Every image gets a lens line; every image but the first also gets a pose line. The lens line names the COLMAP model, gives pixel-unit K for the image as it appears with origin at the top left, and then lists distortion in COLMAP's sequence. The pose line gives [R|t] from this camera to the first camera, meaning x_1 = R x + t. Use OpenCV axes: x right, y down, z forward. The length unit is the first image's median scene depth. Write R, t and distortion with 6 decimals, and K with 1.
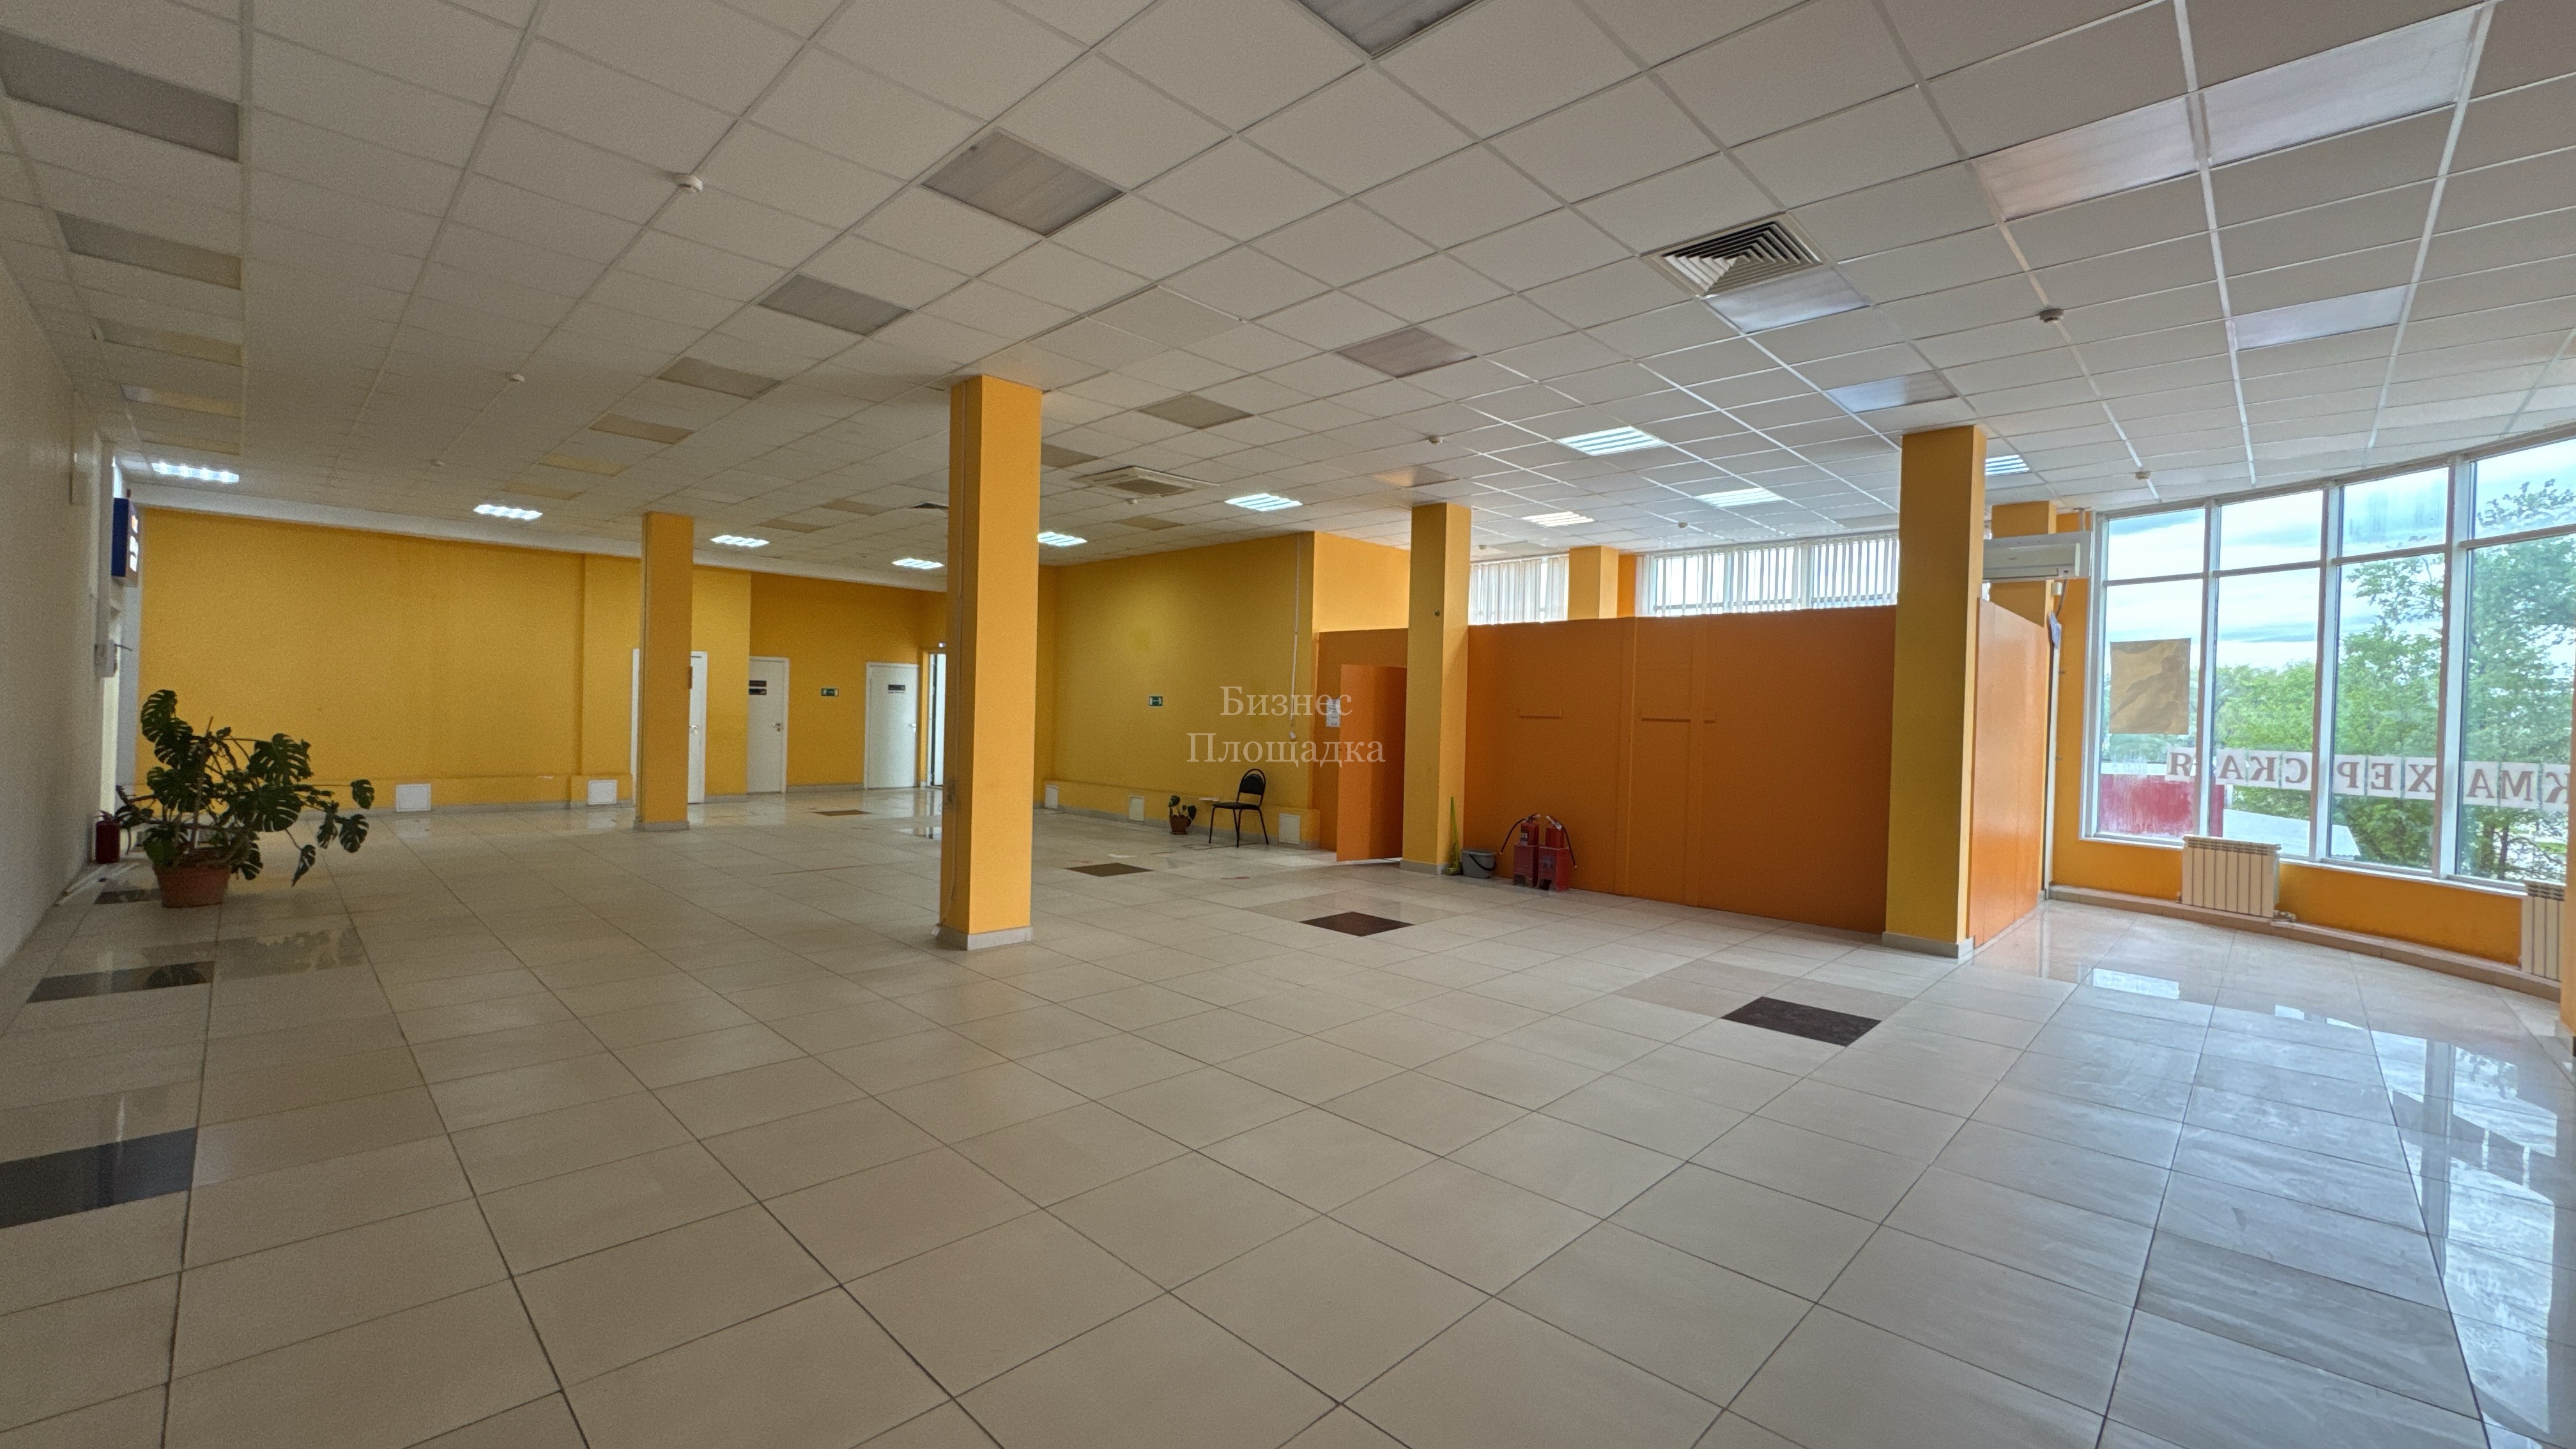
lens RADIAL K [[1023.4, 0, 1288.0], [0, 1023.4, 724.5], [0, 0, 1]] dist [-0.000212, -0.000285]
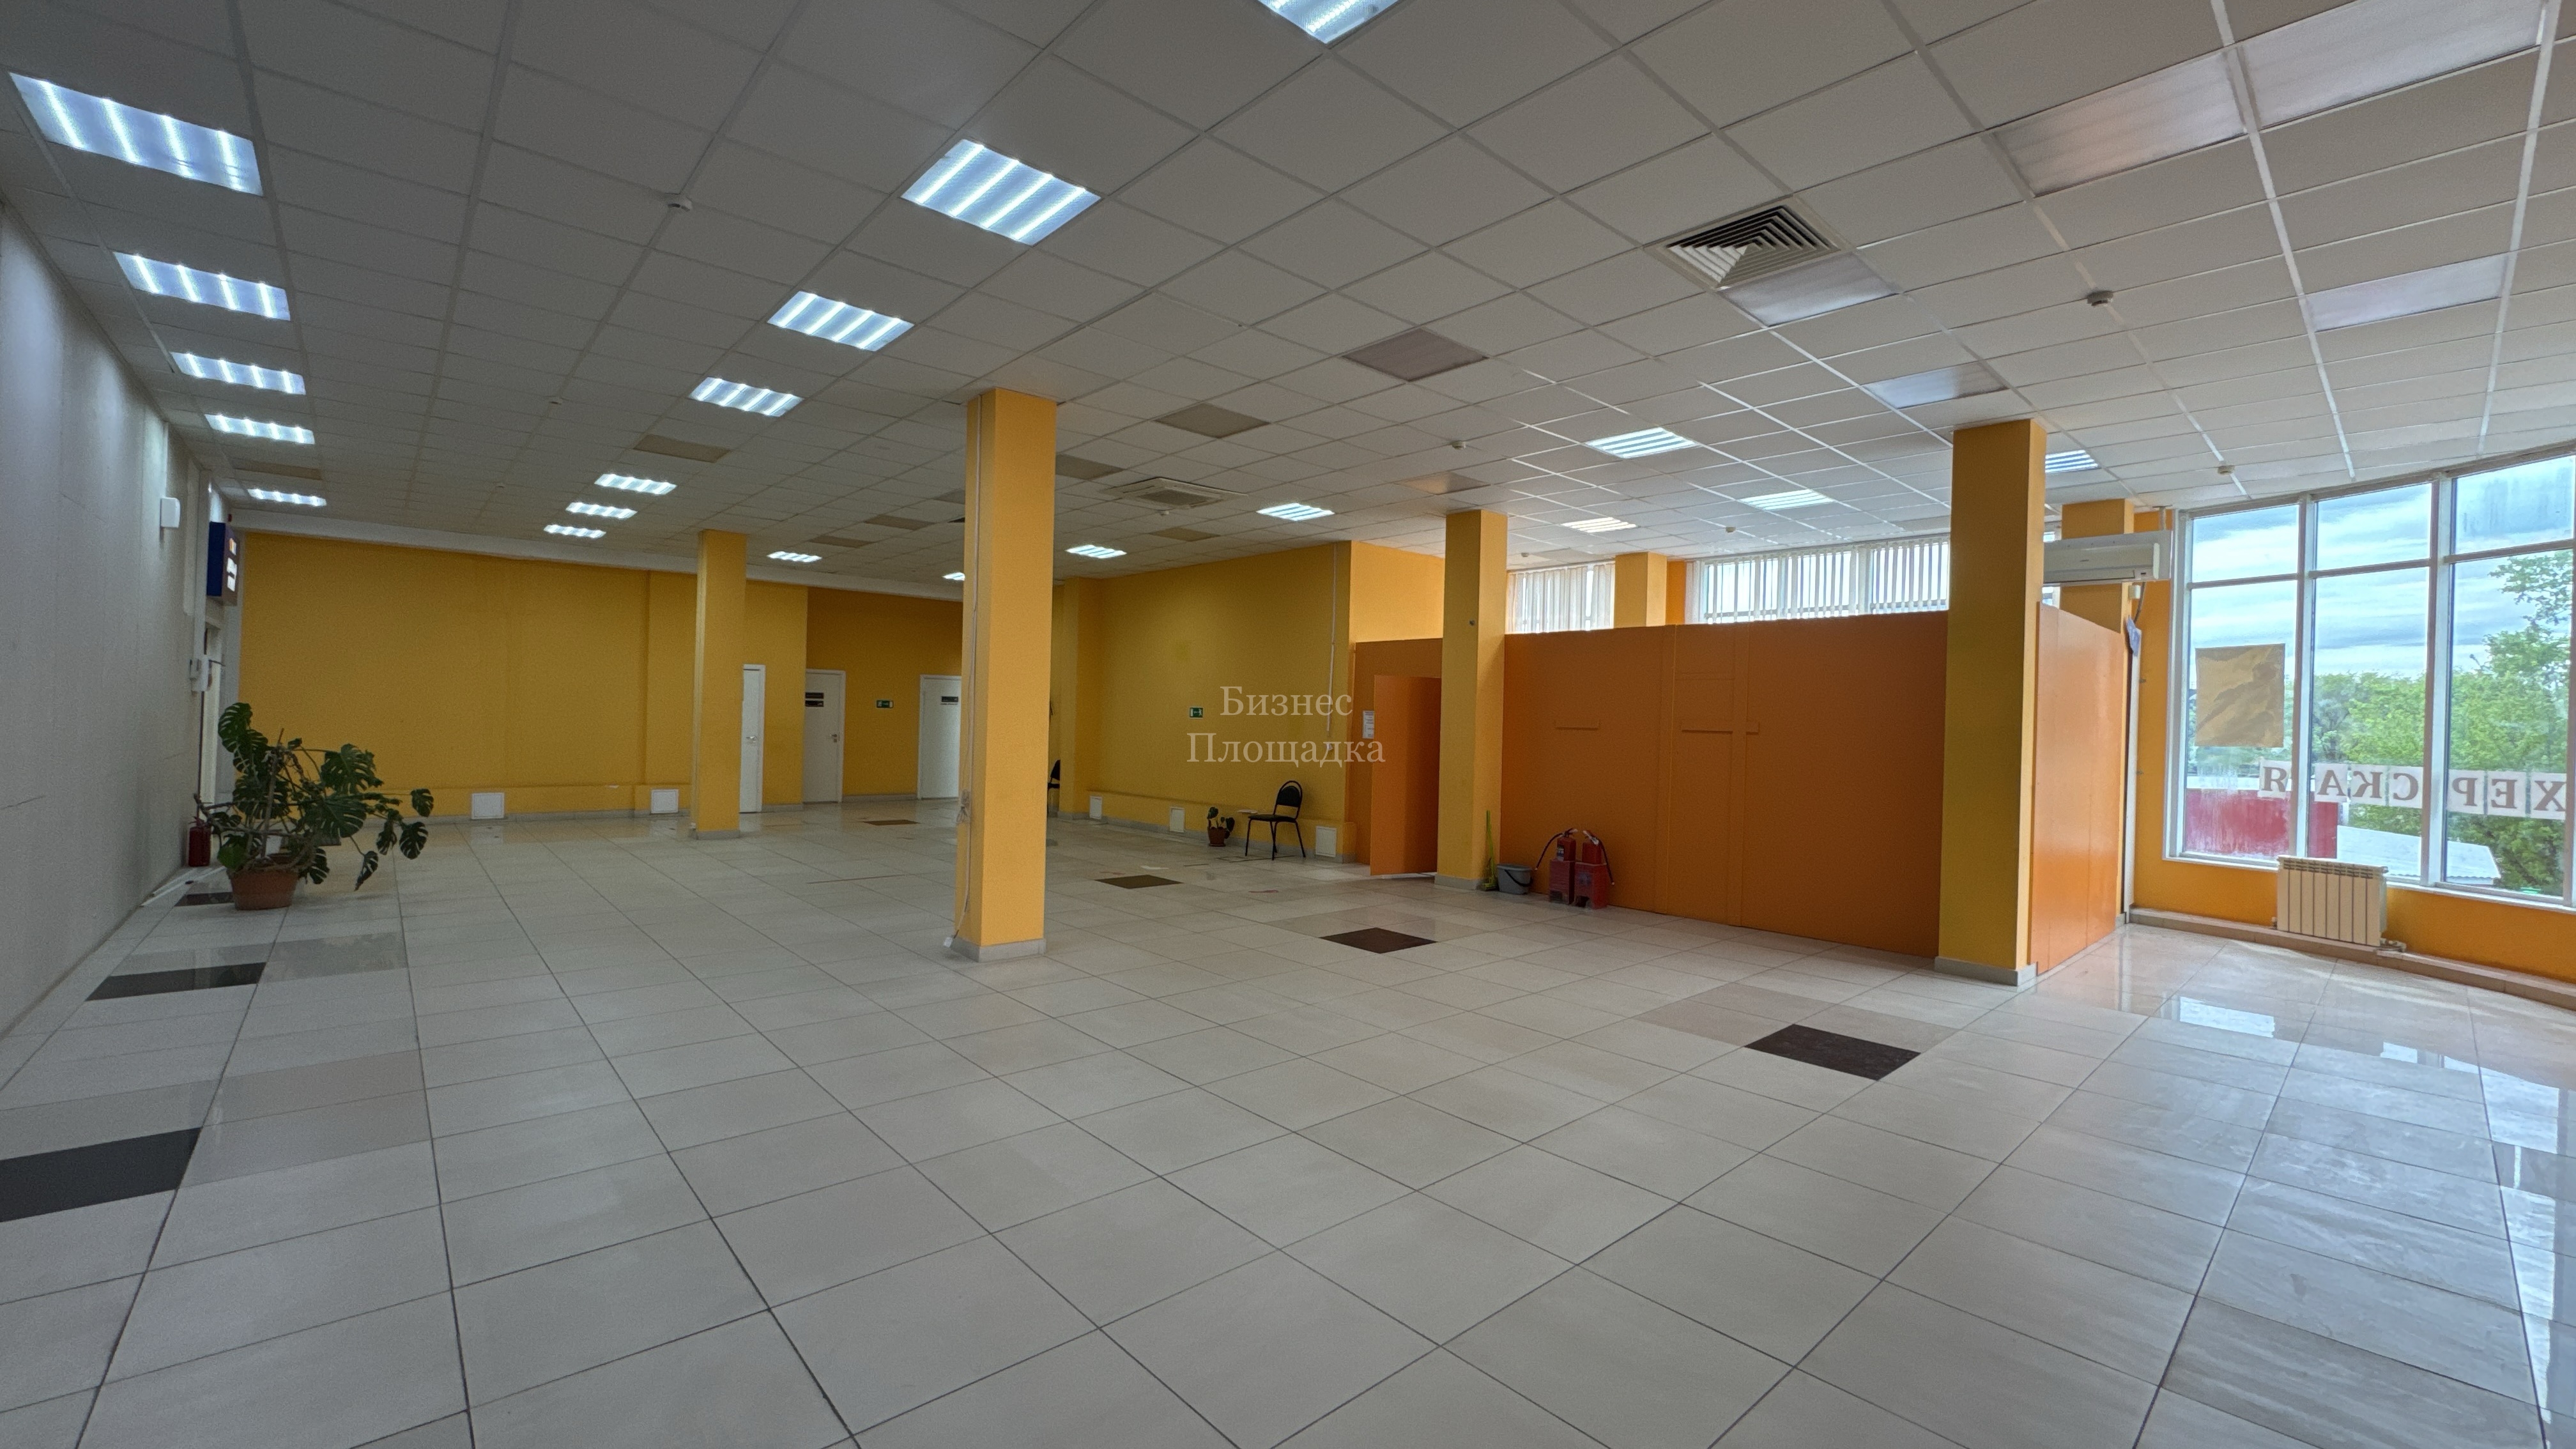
lens RADIAL K [[1023.6, 0, 1288.0], [0, 1023.6, 724.5], [0, 0, 1]] dist [-0.000807, 0.000403]
pose [[0.997948, -0.000214, -0.064034, 0.040891], [-0.000474, 0.999942, -0.010734, -0.000658], [0.064033, 0.010742, 0.997890, 0.015861]]
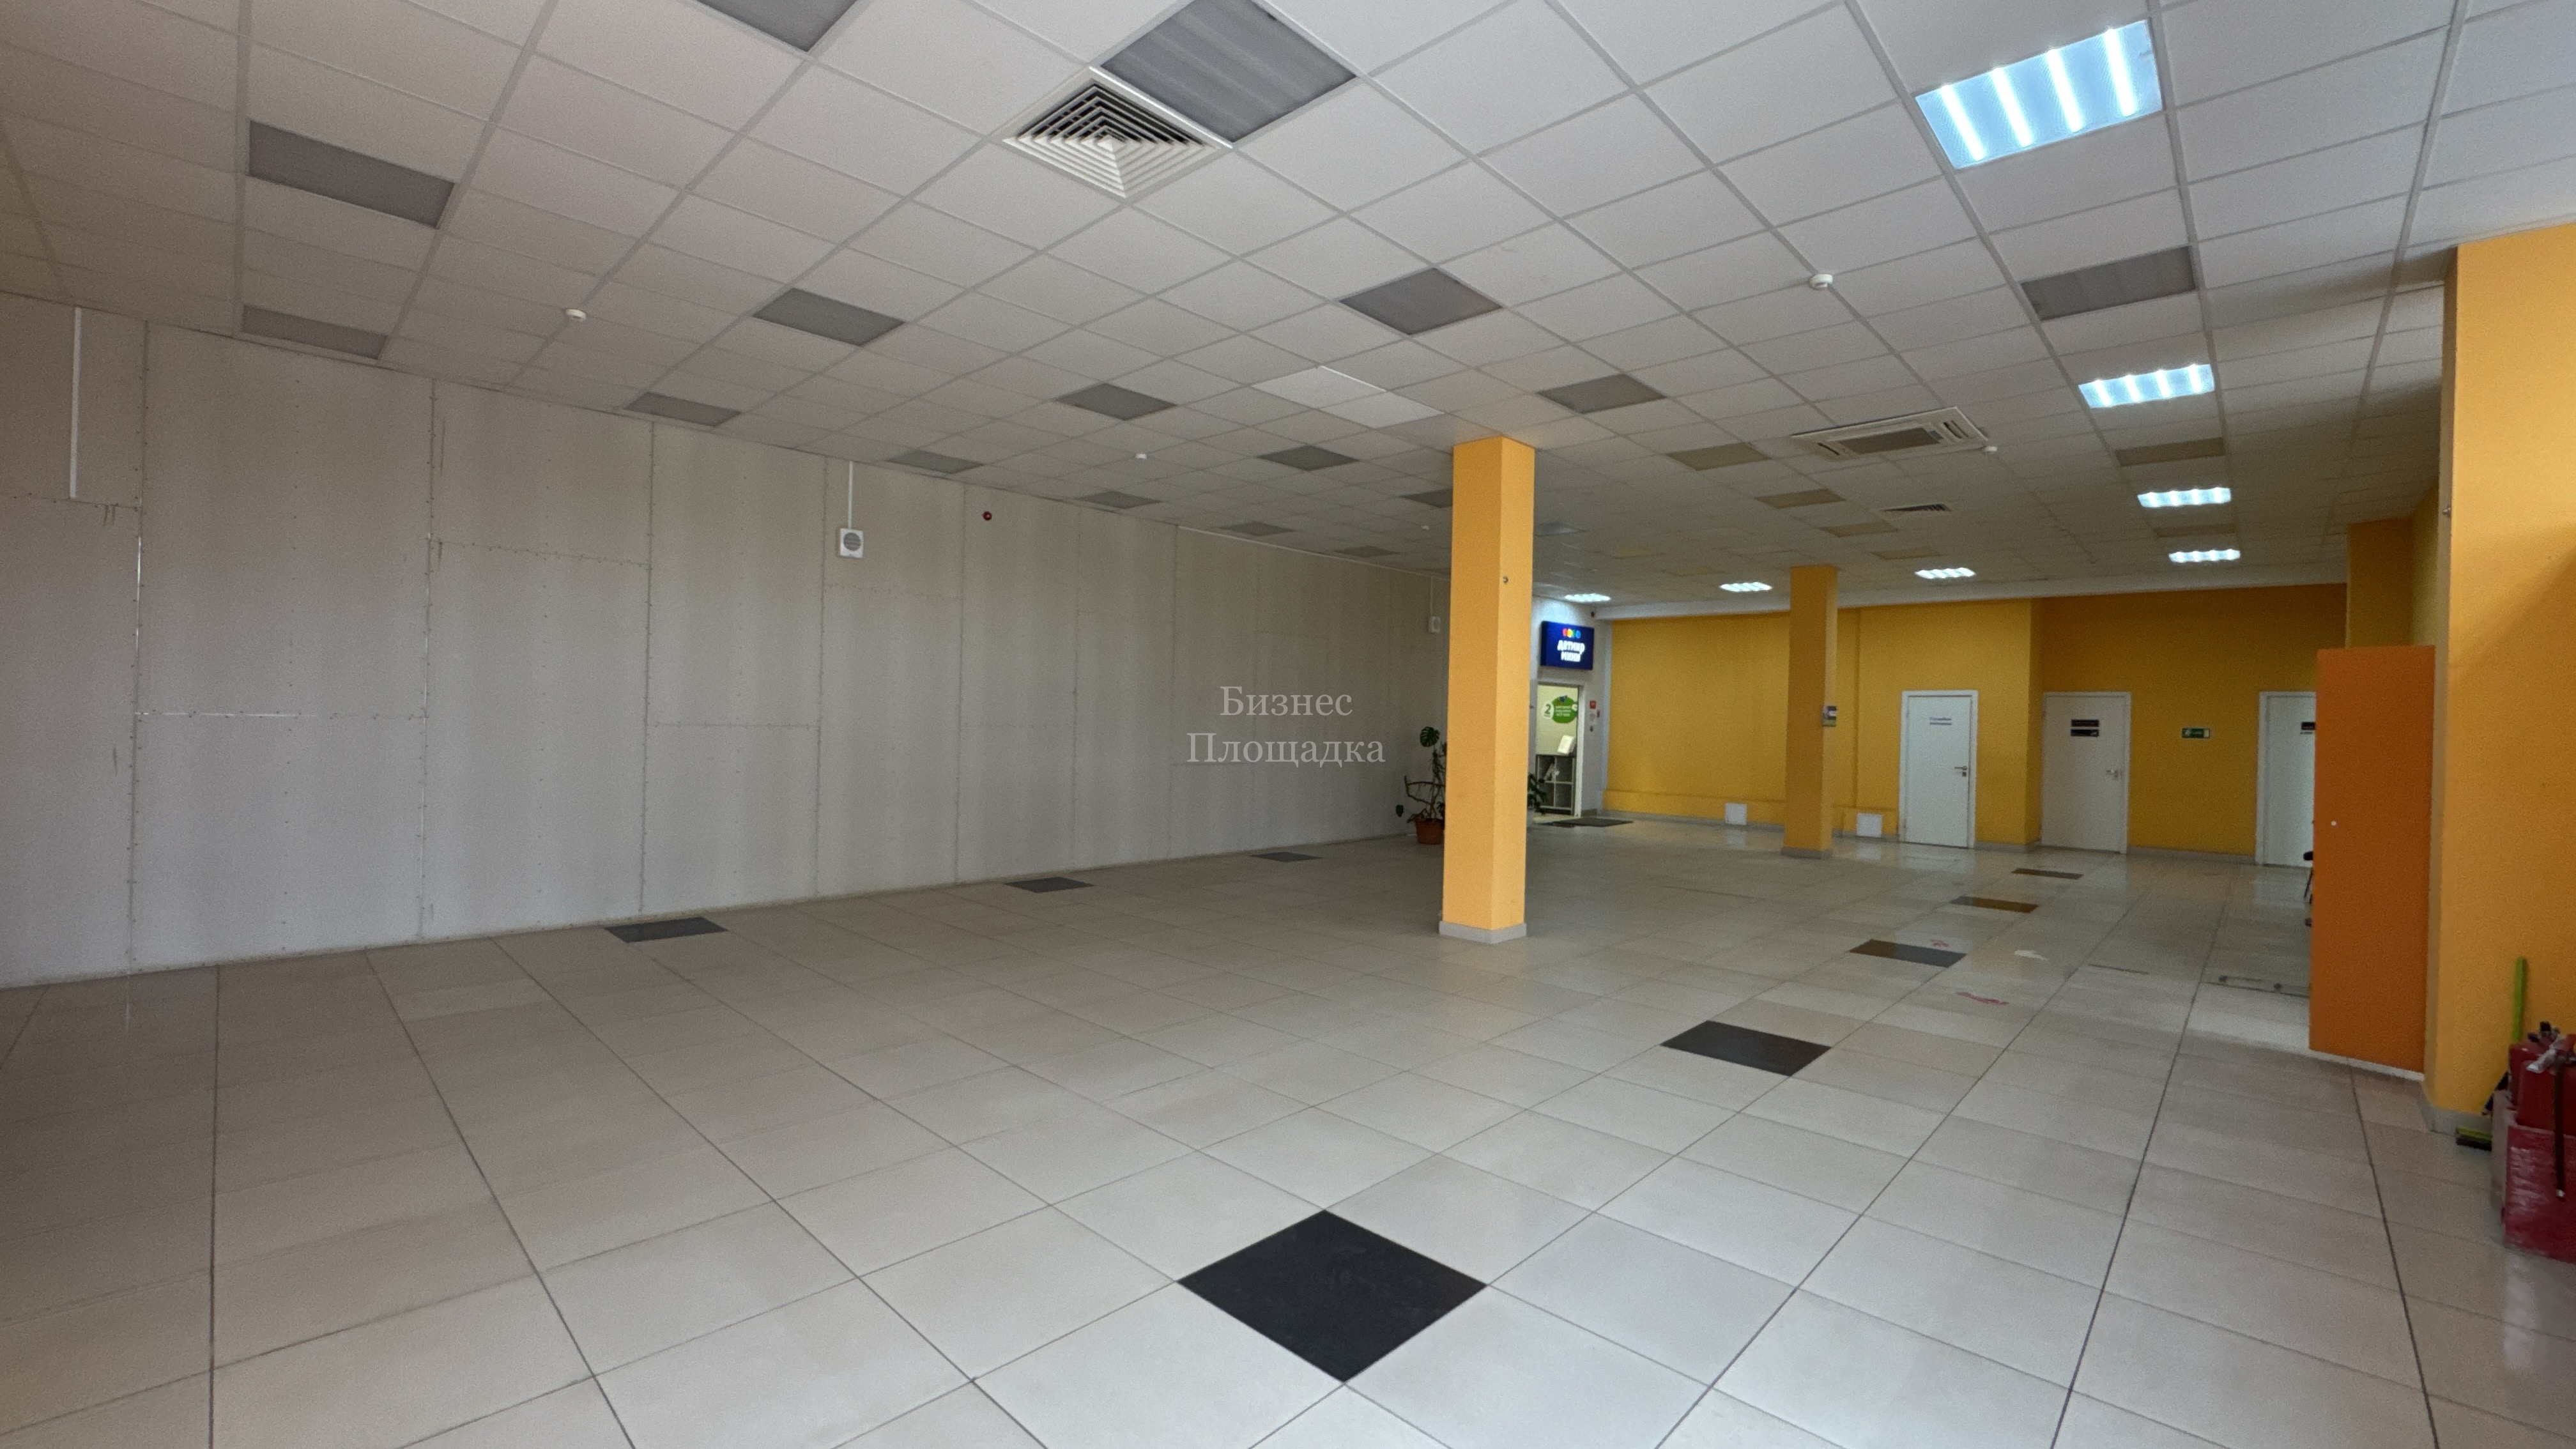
lens RADIAL K [[1031.8, 0, 1288.0], [0, 1031.8, 724.5], [0, 0, 1]] dist [-0.000278, 0.000072]
pose [[0.011039, -0.023510, -0.999663, 0.719306], [-0.040396, 0.998897, -0.023938, 0.019190], [0.999123, 0.040647, 0.010078, 0.637950]]
